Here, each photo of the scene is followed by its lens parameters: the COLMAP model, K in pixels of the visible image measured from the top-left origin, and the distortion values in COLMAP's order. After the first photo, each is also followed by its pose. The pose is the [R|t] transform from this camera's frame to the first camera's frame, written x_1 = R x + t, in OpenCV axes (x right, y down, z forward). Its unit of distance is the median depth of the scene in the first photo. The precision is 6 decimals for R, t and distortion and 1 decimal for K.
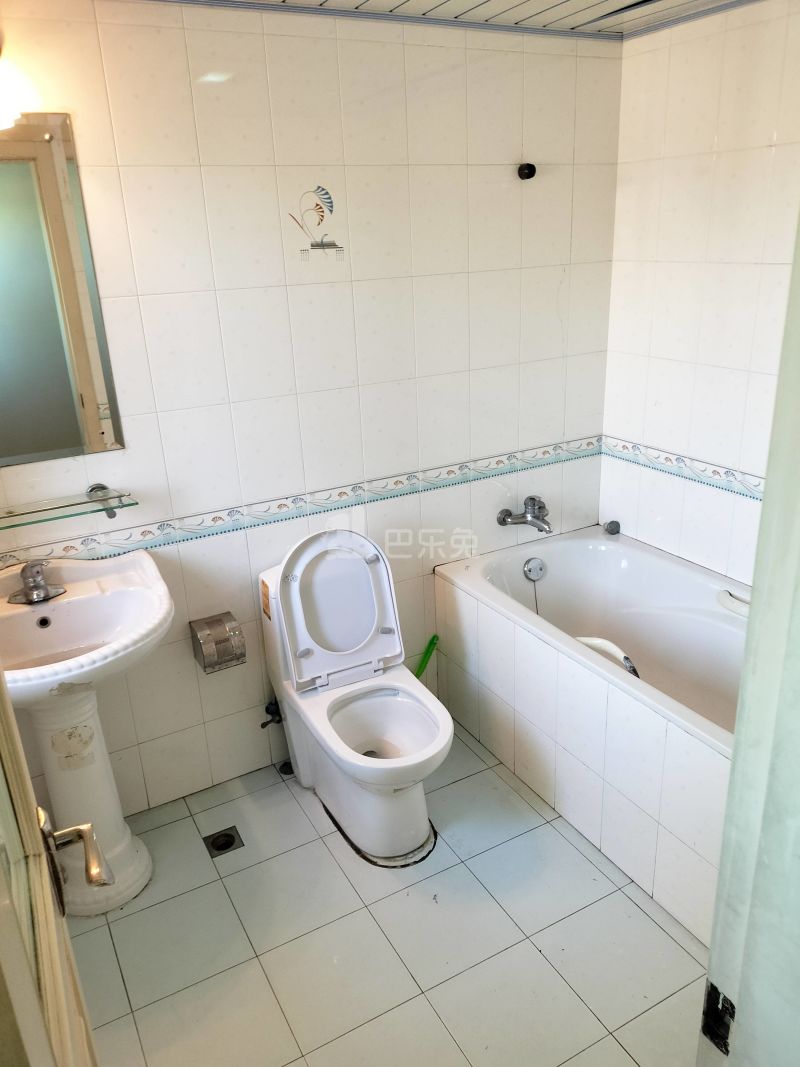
lens RADIAL K [[818.4, 0, 400.0], [0, 818.4, 533.5], [0, 0, 1]] dist [0.075838, -0.079885]
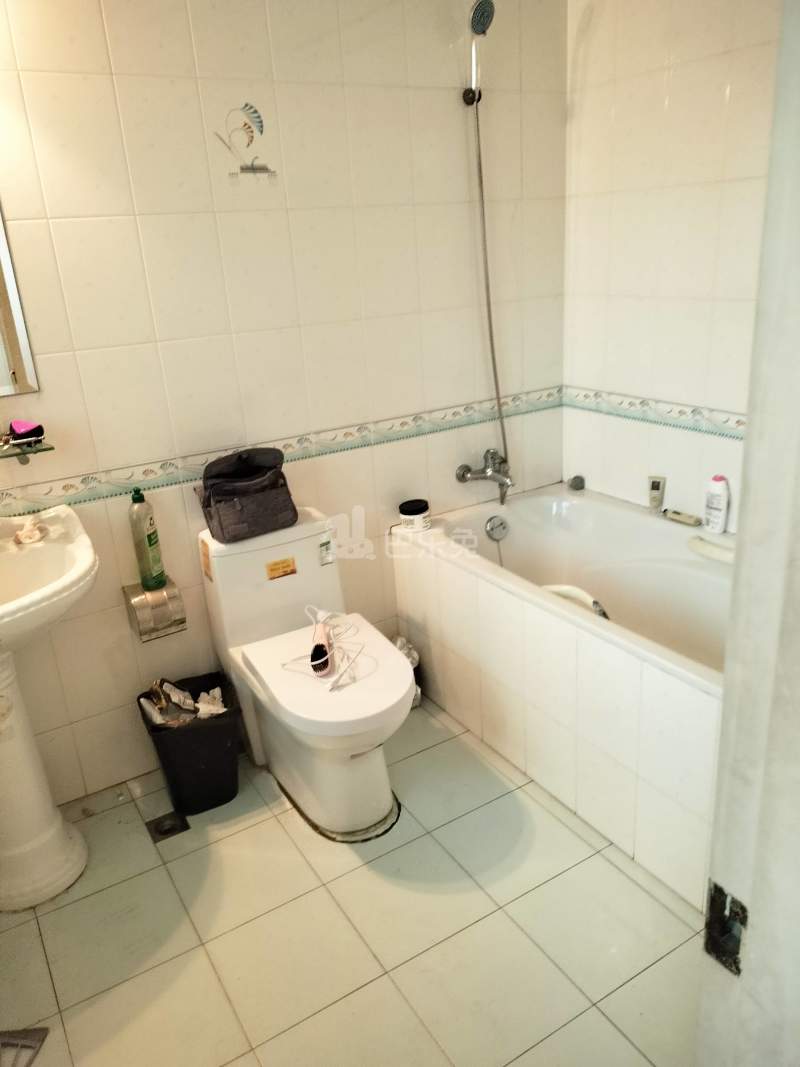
lens RADIAL K [[811.1, 0, 400.0], [0, 811.1, 533.5], [0, 0, 1]] dist [0.082158, -0.105153]
pose [[0.998745, -0.034601, 0.036201, 0.021744], [0.035140, 0.999279, -0.014354, 0.073706], [-0.035678, 0.015608, 0.999241, 0.081260]]
